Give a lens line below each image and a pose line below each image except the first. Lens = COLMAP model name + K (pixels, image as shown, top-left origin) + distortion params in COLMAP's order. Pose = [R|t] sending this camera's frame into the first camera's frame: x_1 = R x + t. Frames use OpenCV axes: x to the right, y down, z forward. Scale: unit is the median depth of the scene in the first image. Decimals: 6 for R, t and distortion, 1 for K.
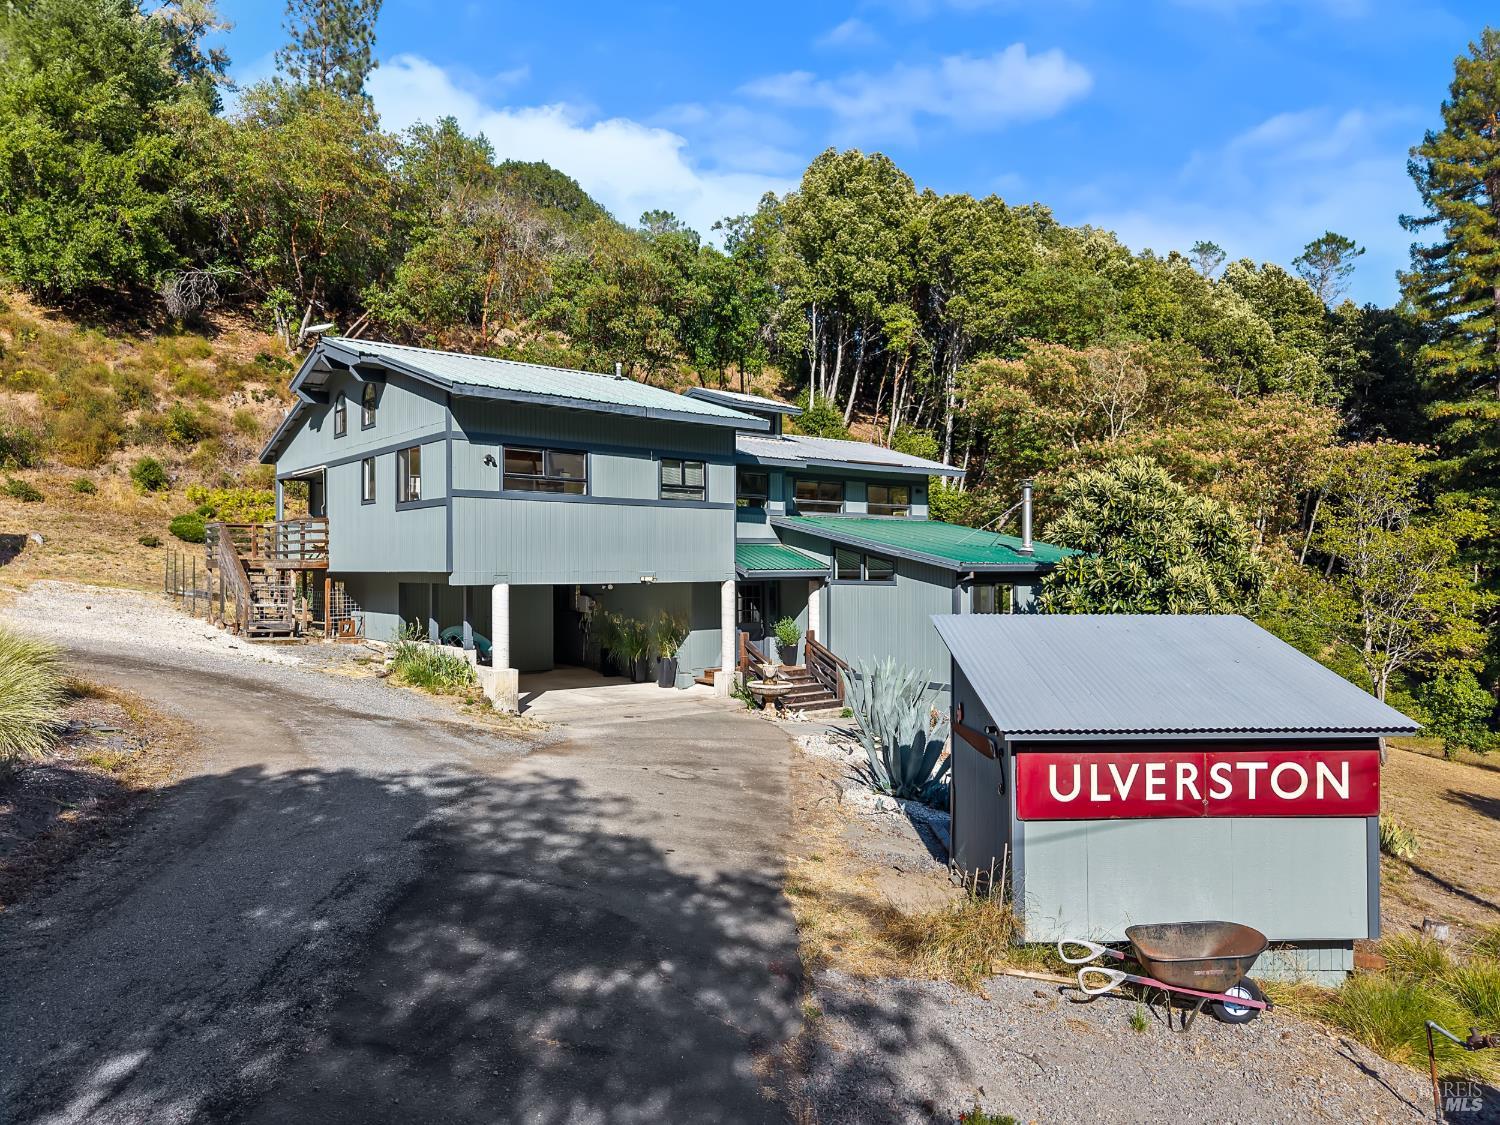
lens RADIAL K [[1028.2, 0, 746.4], [0, 1028.2, 570.3], [0, 0, 1]] dist [0.015605, -0.001534]
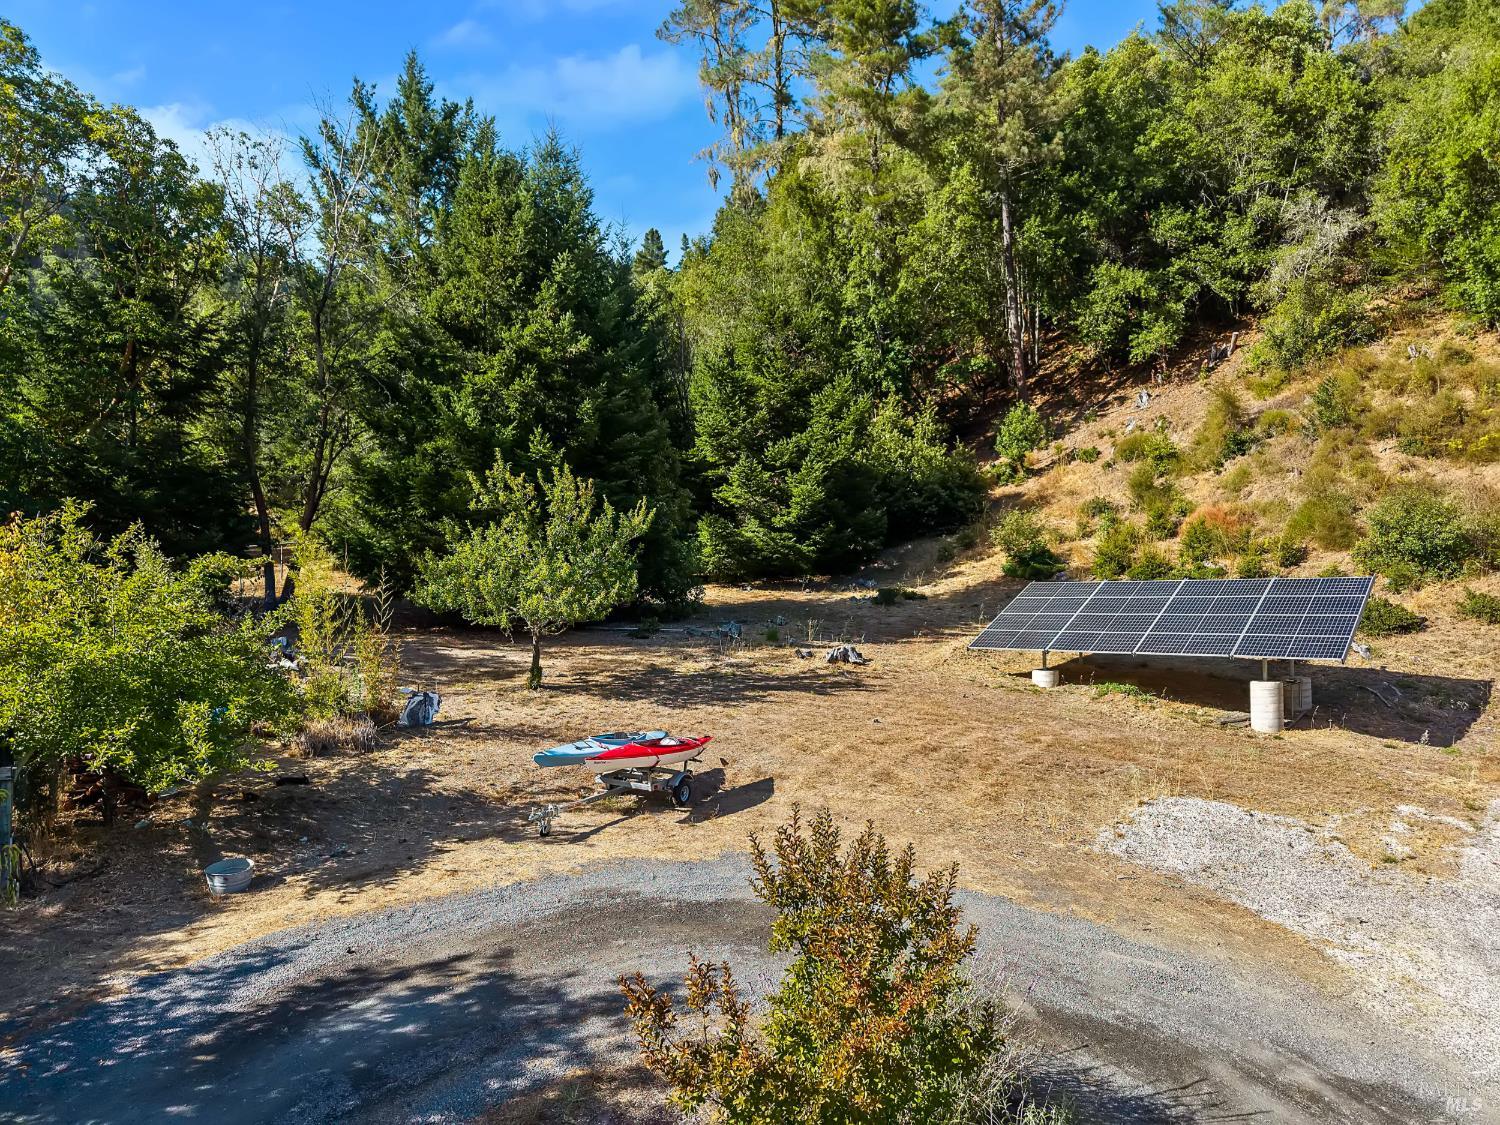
lens RADIAL K [[1028.2, 0, 744.0], [0, 1028.2, 568.8], [0, 0, 1]] dist [0.015605, -0.001534]
pose [[0.314409, -0.036923, -0.948569, -0.153528], [0.001421, 0.999260, -0.038425, -0.066888], [0.949287, 0.010733, 0.314229, 0.245506]]
